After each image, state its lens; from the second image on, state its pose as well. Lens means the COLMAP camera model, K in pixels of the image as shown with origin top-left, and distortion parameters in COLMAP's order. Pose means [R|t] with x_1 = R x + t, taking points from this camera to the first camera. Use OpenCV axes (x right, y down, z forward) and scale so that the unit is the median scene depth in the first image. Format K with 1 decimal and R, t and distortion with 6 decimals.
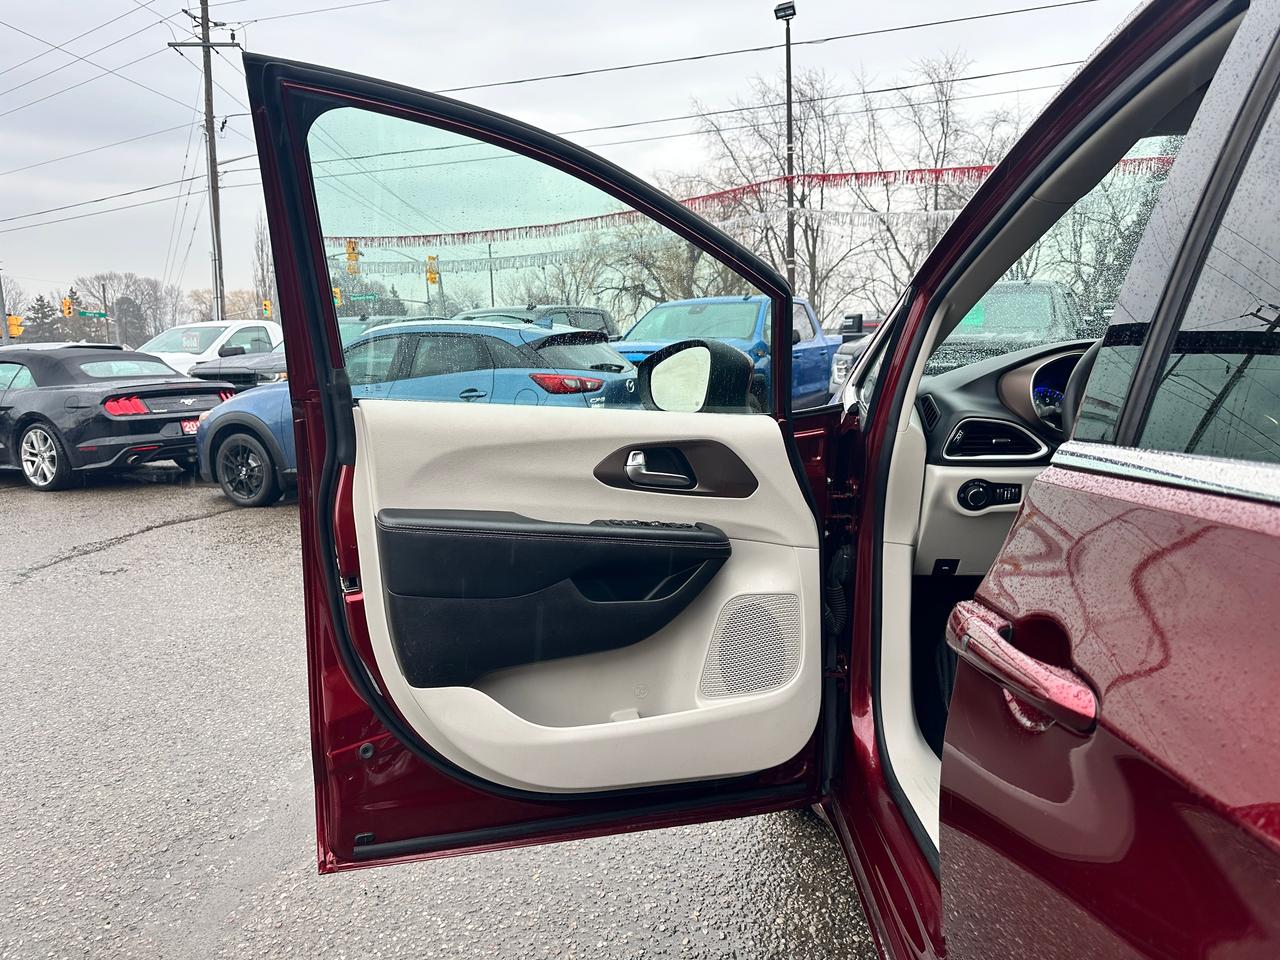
lens RADIAL K [[874.0, 0, 618.5], [0, 874.0, 473.0], [0, 0, 1]] dist [0.036259, -0.048693]
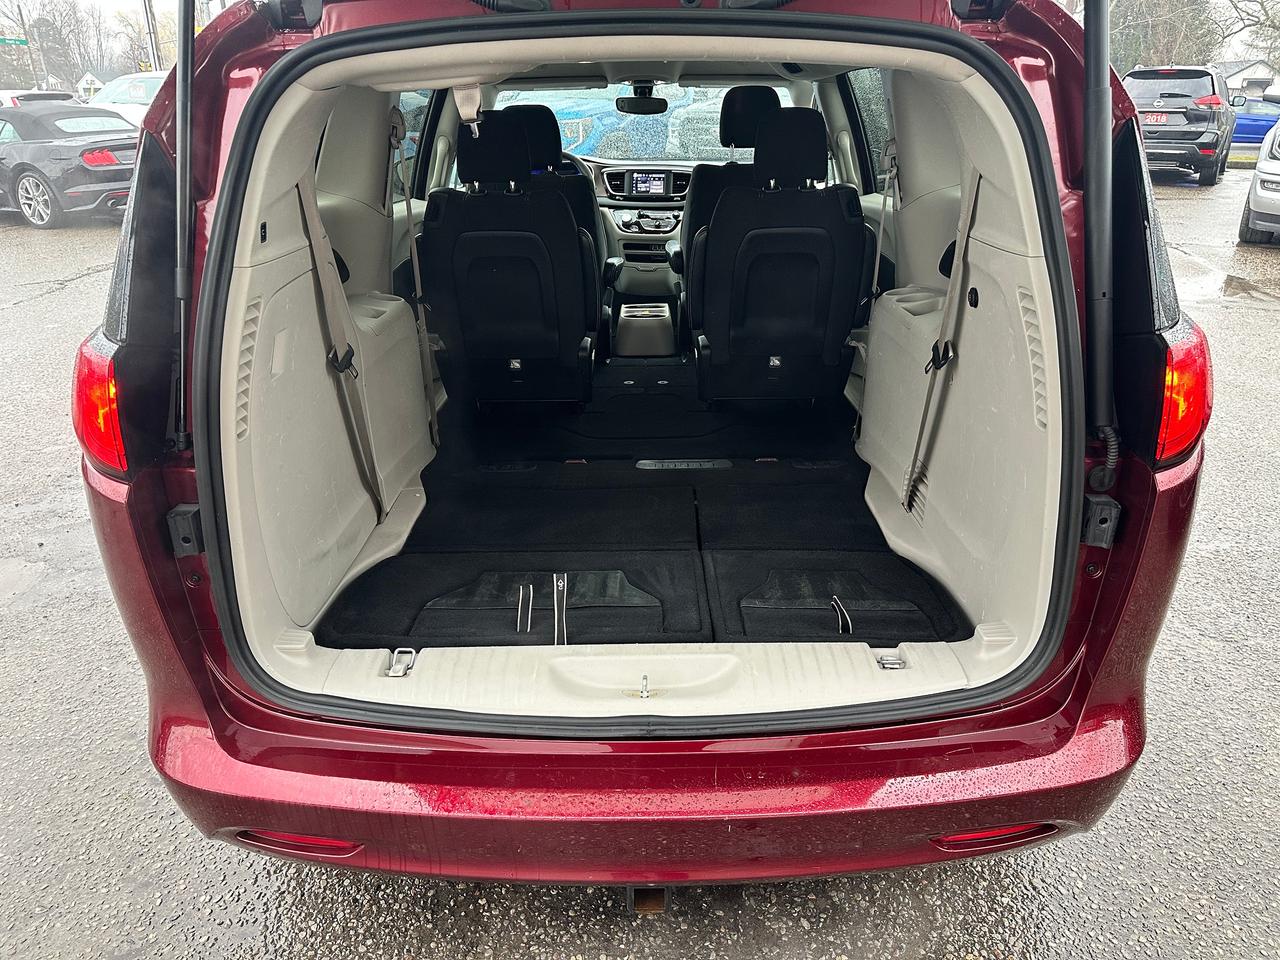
lens RADIAL K [[874.0, 0, 618.5], [0, 874.0, 473.0], [0, 0, 1]] dist [0.036259, -0.048693]
pose [[0.999612, -0.002898, 0.027716, 0.130022], [-0.004780, 0.962002, 0.273000, 0.008896], [-0.027454, -0.273026, 0.961615, -0.320097]]
